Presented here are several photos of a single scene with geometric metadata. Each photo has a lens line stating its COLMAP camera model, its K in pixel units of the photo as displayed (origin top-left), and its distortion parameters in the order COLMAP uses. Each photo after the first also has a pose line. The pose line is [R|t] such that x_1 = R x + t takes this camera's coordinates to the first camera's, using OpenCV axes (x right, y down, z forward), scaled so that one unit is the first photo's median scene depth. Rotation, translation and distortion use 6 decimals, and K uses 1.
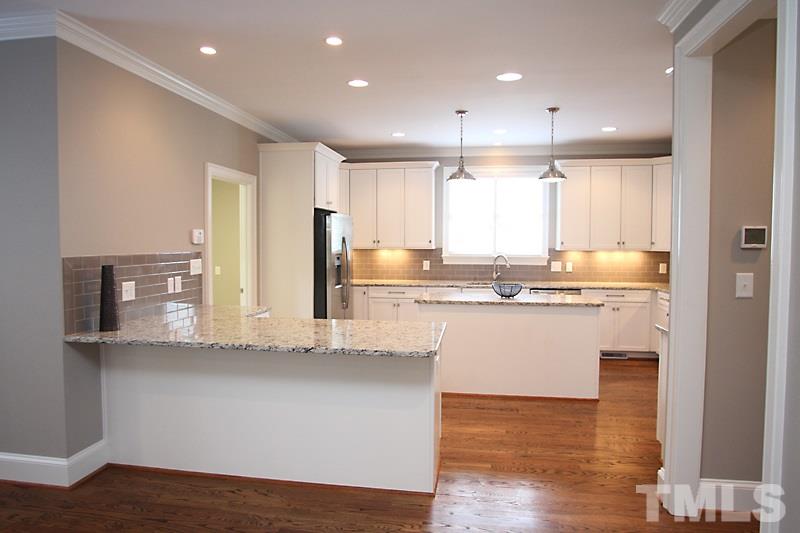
lens RADIAL K [[545.1, 0, 403.9], [0, 545.1, 264.8], [0, 0, 1]] dist [0.000443, -0.000335]
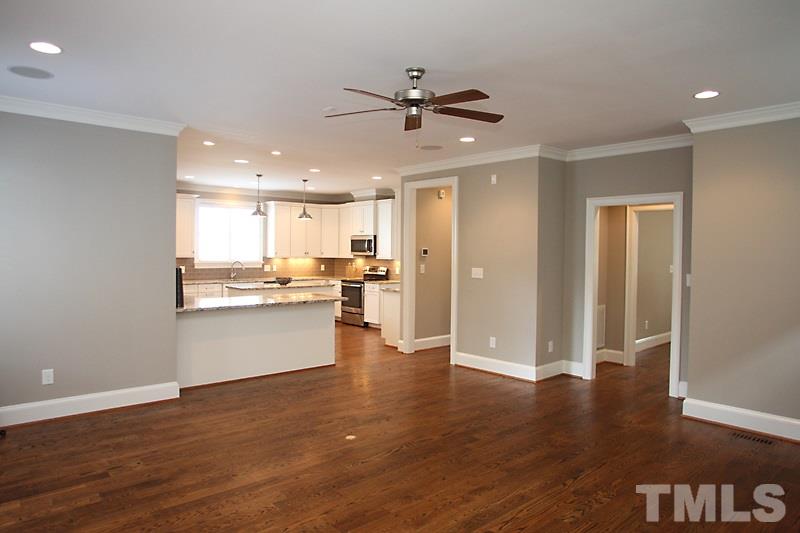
lens RADIAL K [[524.2, 0, 400.4], [0, 524.2, 272.4], [0, 0, 1]] dist [-0.024837, 0.000948]
pose [[0.648713, -0.029015, 0.760480, -0.616483], [0.027815, 0.999509, 0.014408, 0.004375], [-0.760525, 0.011807, 0.649202, -0.265449]]
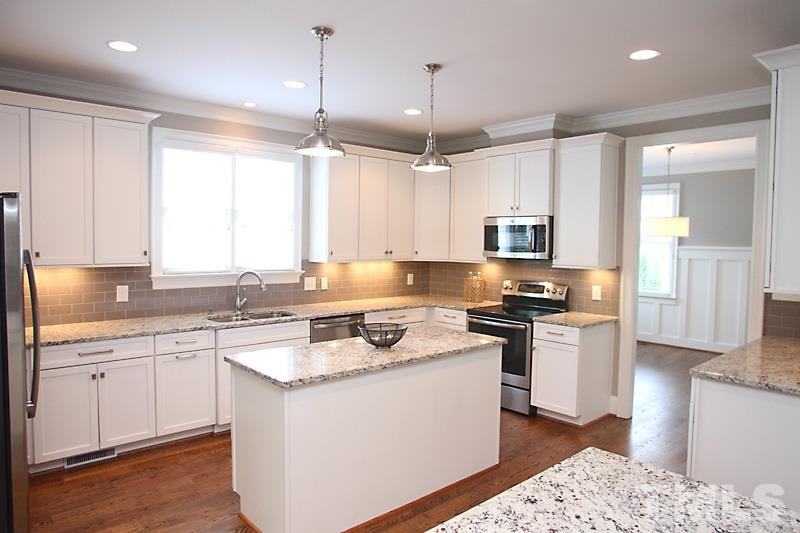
lens RADIAL K [[524.2, 0, 396.2], [0, 524.2, 267.2], [0, 0, 1]] dist [-0.024837, 0.000948]
pose [[0.647937, -0.034062, 0.760932, -0.194651], [0.023695, 0.999417, 0.024561, -0.034581], [-0.761325, 0.002117, 0.648367, 0.440813]]
